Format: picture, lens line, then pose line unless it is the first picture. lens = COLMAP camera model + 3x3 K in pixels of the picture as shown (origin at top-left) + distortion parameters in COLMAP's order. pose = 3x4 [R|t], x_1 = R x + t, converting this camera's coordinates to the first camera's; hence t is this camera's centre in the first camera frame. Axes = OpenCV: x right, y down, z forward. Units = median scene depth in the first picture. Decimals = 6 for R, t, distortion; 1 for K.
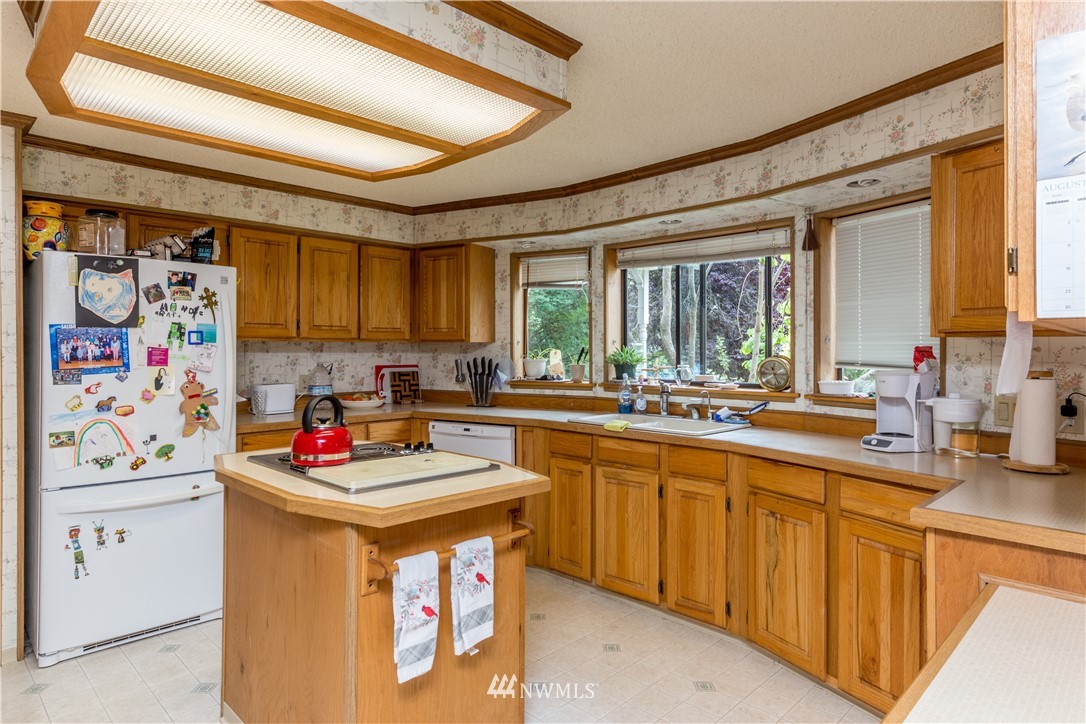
lens RADIAL K [[638.2, 0, 541.6], [0, 638.2, 345.6], [0, 0, 1]] dist [0.000463, 0.001661]
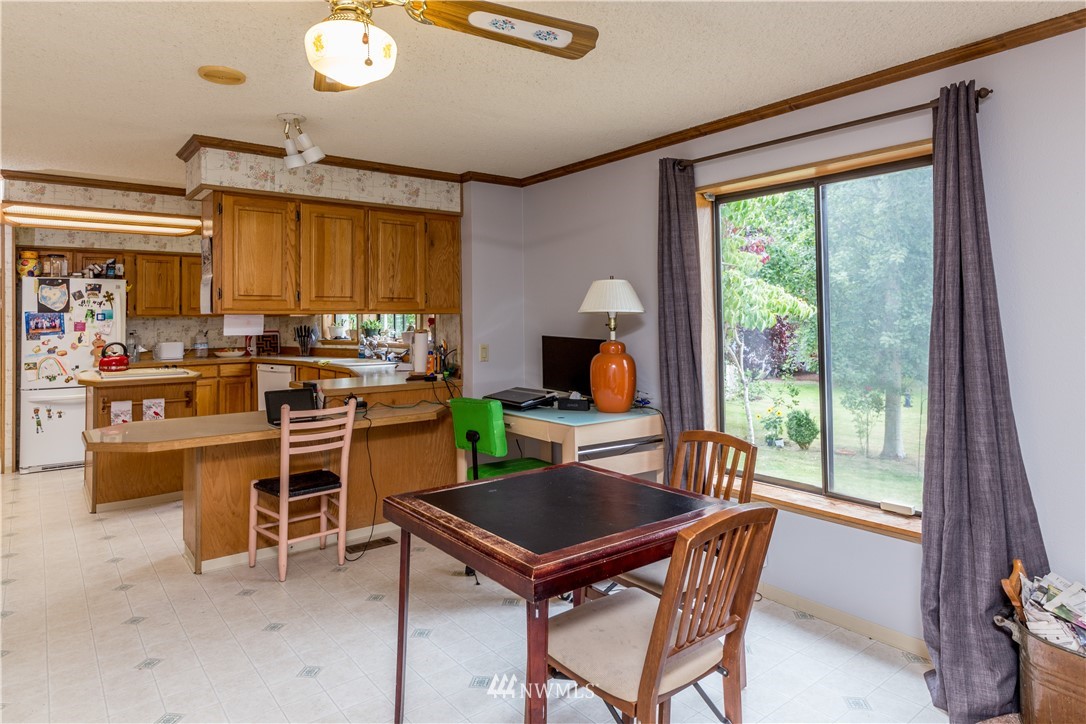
lens RADIAL K [[665.5, 0, 540.6], [0, 665.5, 308.0], [0, 0, 1]] dist [0.030631, 0.001491]
pose [[0.988511, -0.012599, -0.150626, 1.155481], [0.011395, 0.999896, -0.008854, -0.006514], [0.150722, 0.007036, 0.988551, -0.884230]]
